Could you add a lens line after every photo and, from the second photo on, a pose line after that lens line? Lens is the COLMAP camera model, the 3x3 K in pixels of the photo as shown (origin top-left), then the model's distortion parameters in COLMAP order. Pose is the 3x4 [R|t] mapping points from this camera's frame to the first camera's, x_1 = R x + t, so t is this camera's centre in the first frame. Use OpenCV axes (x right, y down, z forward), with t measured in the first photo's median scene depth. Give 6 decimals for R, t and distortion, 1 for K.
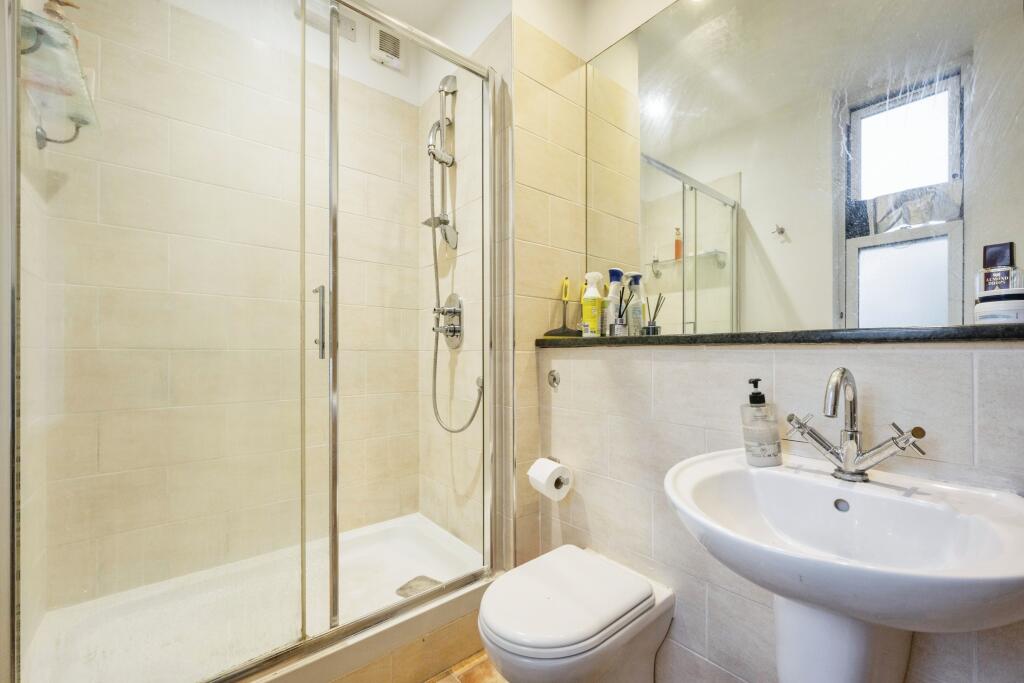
lens RADIAL K [[413.6, 0, 516.2], [0, 413.6, 357.2], [0, 0, 1]] dist [-0.000463, 0.000247]
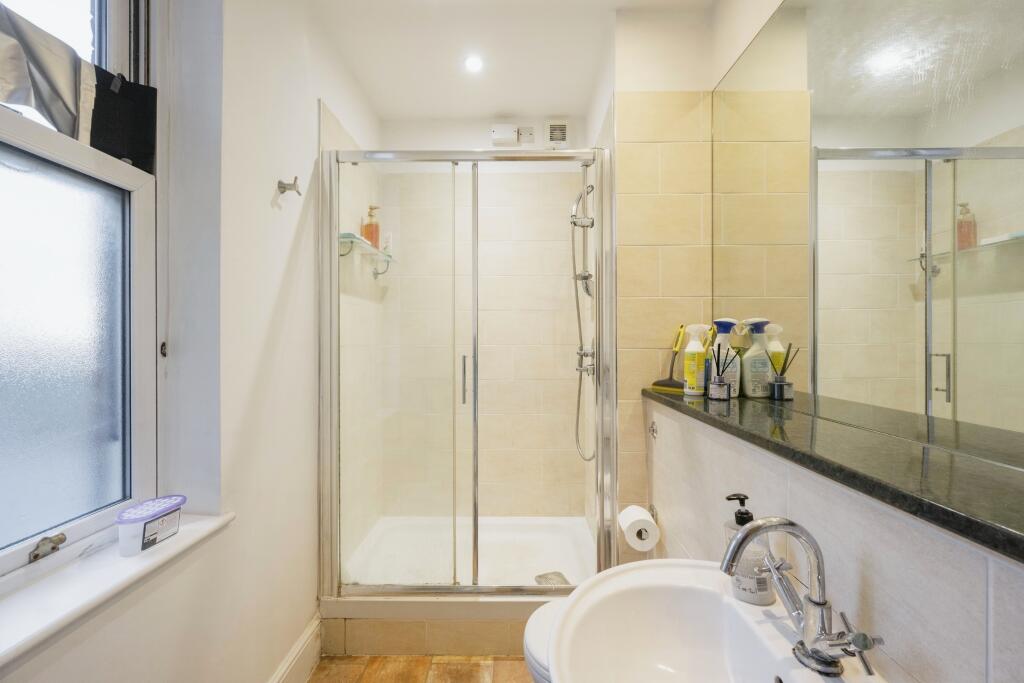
lens RADIAL K [[391.4, 0, 512.0], [0, 391.4, 341.5], [0, 0, 1]] dist [-0.008829, -0.000087]
pose [[0.744960, -0.007017, -0.667073, 0.460152], [0.008281, 0.999965, -0.001271, -0.164029], [0.667058, -0.004577, 0.744991, 0.043010]]
